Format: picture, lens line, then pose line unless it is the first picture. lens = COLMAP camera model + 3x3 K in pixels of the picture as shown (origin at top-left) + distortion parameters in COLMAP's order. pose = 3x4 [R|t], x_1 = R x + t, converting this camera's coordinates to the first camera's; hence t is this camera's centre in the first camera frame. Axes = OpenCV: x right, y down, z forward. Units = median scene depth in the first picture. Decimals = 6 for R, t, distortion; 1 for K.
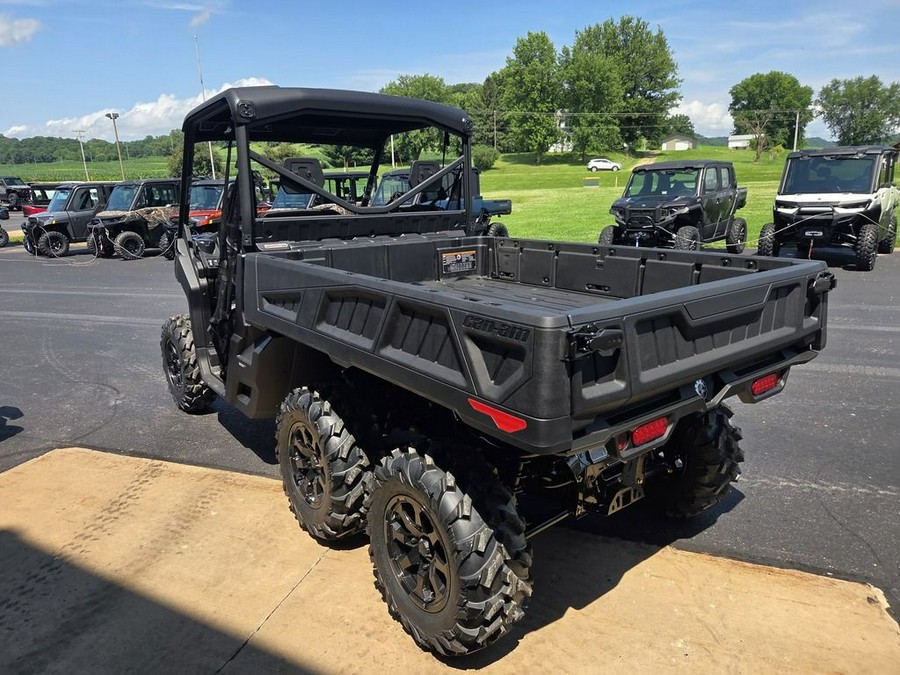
lens RADIAL K [[600.9, 0, 439.4], [0, 600.9, 333.9], [0, 0, 1]] dist [0.069102, -0.051859]
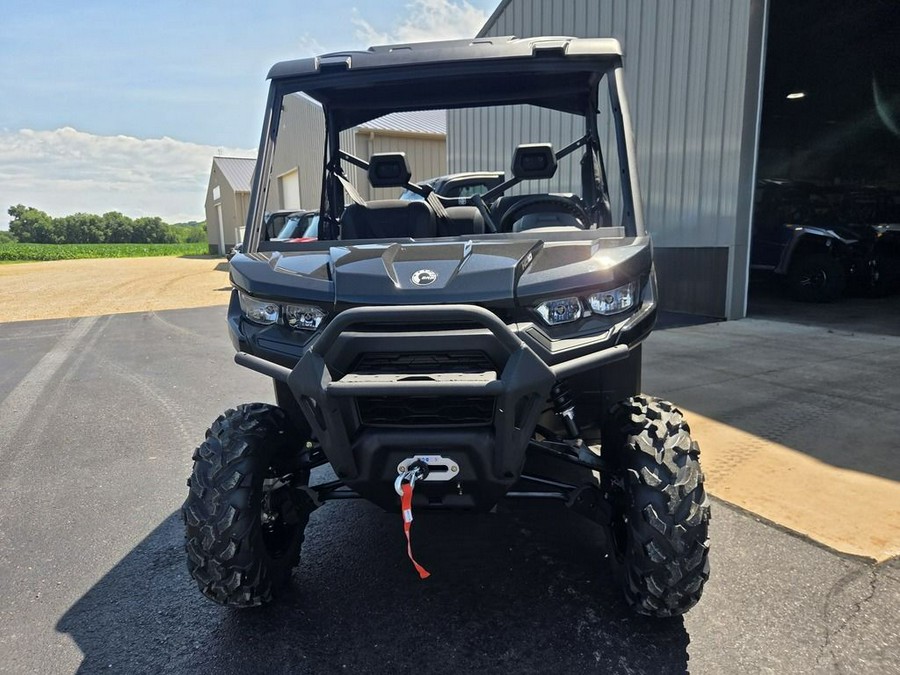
lens RADIAL K [[607.2, 0, 442.8], [0, 607.2, 353.0], [0, 0, 1]] dist [0.055984, -0.041011]
pose [[-0.724039, -0.088021, 0.684120, -0.156253], [0.212578, 0.915071, 0.342718, -0.064544], [-0.656184, 0.393570, -0.643836, 0.348548]]
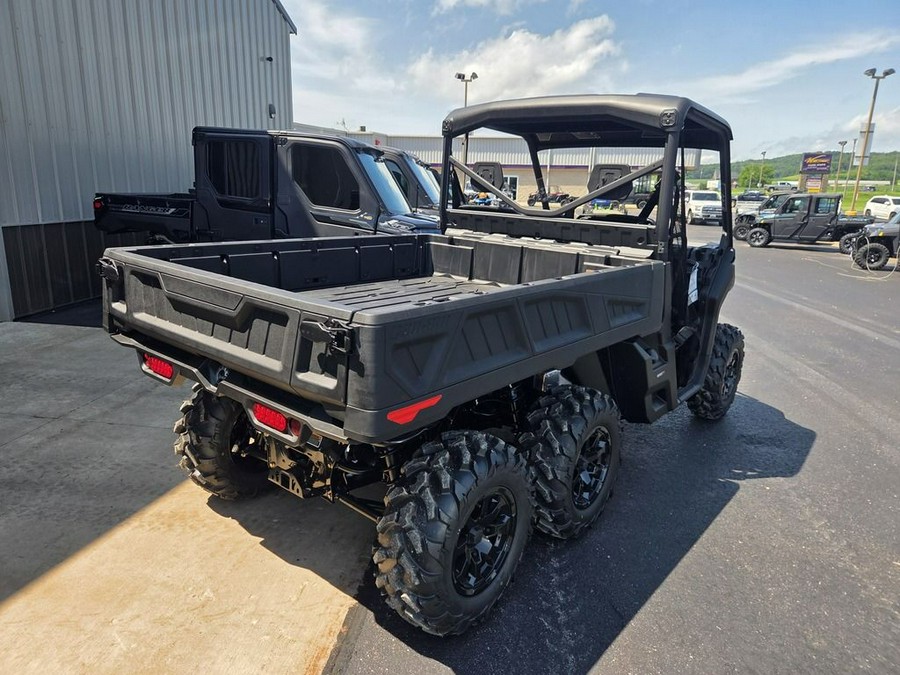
lens RADIAL K [[603.2, 0, 443.2], [0, 603.2, 338.6], [0, 0, 1]] dist [0.059156, -0.042163]
pose [[0.218001, 0.269737, -0.937933, 0.171596], [-0.279274, 0.938101, 0.204874, -0.033734], [0.935137, 0.217277, 0.279837, 0.120900]]
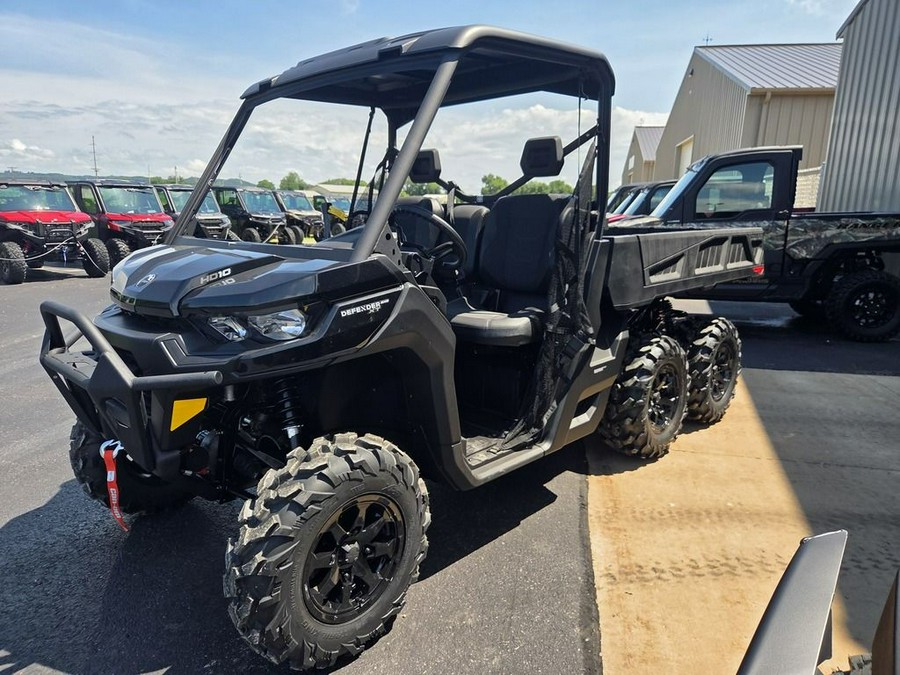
lens RADIAL K [[603.2, 0, 443.2], [0, 603.2, 338.6], [0, 0, 1]] dist [0.059156, -0.042163]
pose [[-0.147961, -0.188300, 0.970902, -0.209017], [0.236883, 0.946384, 0.219645, -0.043536], [-0.960205, 0.262489, -0.095423, 0.238215]]
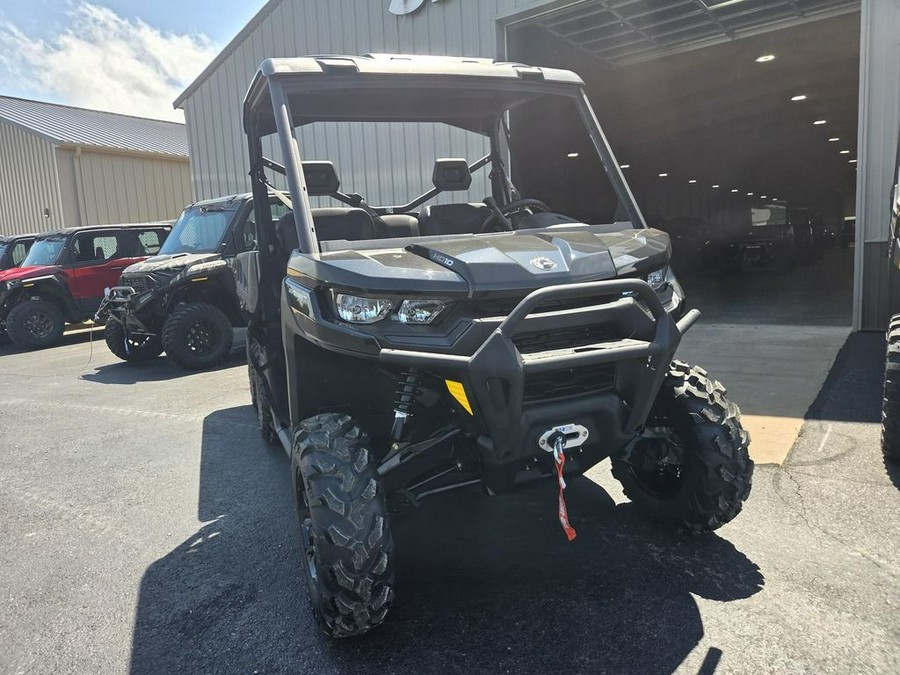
lens RADIAL K [[603.2, 0, 443.2], [0, 603.2, 338.6], [0, 0, 1]] dist [0.059156, -0.042163]
pose [[-0.953030, 0.035025, 0.300844, -0.098231], [0.150066, 0.917404, 0.368579, -0.073090], [-0.263086, 0.396413, -0.879569, 0.388613]]
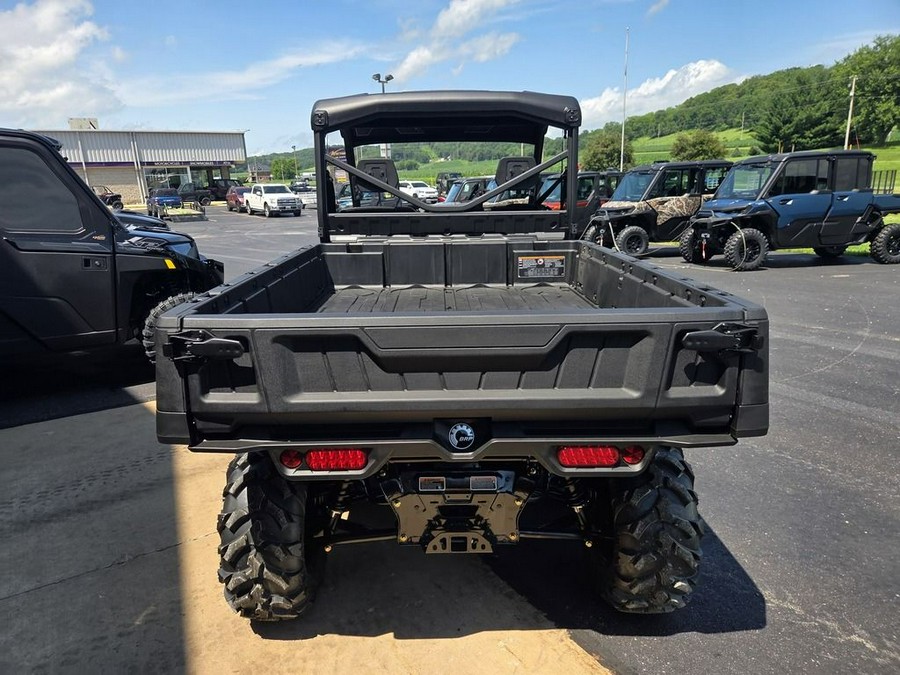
lens RADIAL K [[600.4, 0, 441.6], [0, 600.4, 349.6], [0, 0, 1]] dist [0.070176, -0.051966]
pose [[0.797547, 0.163257, -0.580746, 0.100719], [-0.140857, 0.986471, 0.083872, -0.010841], [0.586582, 0.014910, 0.809753, 0.035132]]
